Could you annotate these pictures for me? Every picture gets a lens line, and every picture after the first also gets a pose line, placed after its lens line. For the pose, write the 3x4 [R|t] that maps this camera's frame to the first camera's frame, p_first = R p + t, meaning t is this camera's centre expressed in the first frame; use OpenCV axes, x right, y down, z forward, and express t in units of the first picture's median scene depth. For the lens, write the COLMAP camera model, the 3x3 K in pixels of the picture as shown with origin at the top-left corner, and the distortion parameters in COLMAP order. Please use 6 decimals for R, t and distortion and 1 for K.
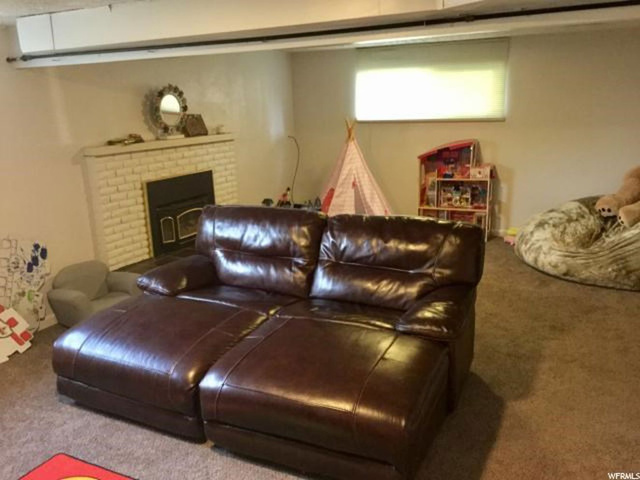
lens RADIAL K [[575.0, 0, 316.7], [0, 575.0, 242.1], [0, 0, 1]] dist [0.146017, -0.291201]
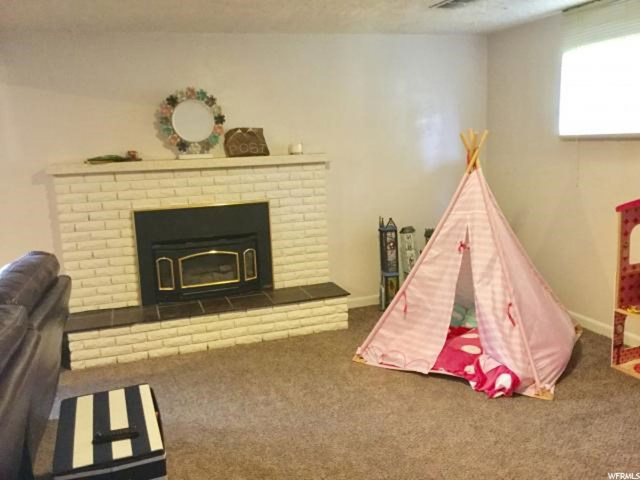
lens RADIAL K [[575.0, 0, 316.7], [0, 575.0, 242.1], [0, 0, 1]] dist [0.146017, -0.291201]
pose [[0.707482, 0.125242, -0.695546, 0.432827], [-0.151770, 0.988135, 0.023553, -0.115147], [0.690243, 0.088900, 0.718096, 0.591024]]
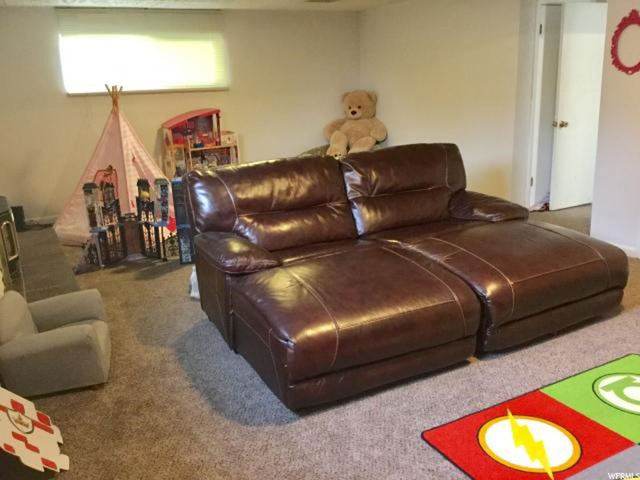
lens RADIAL K [[575.0, 0, 316.7], [0, 575.0, 242.1], [0, 0, 1]] dist [0.146017, -0.291201]
pose [[0.573630, -0.214607, 0.790502, -0.602486], [0.226391, 0.969014, 0.098788, -0.006759], [-0.787208, 0.122294, 0.604440, 0.317426]]
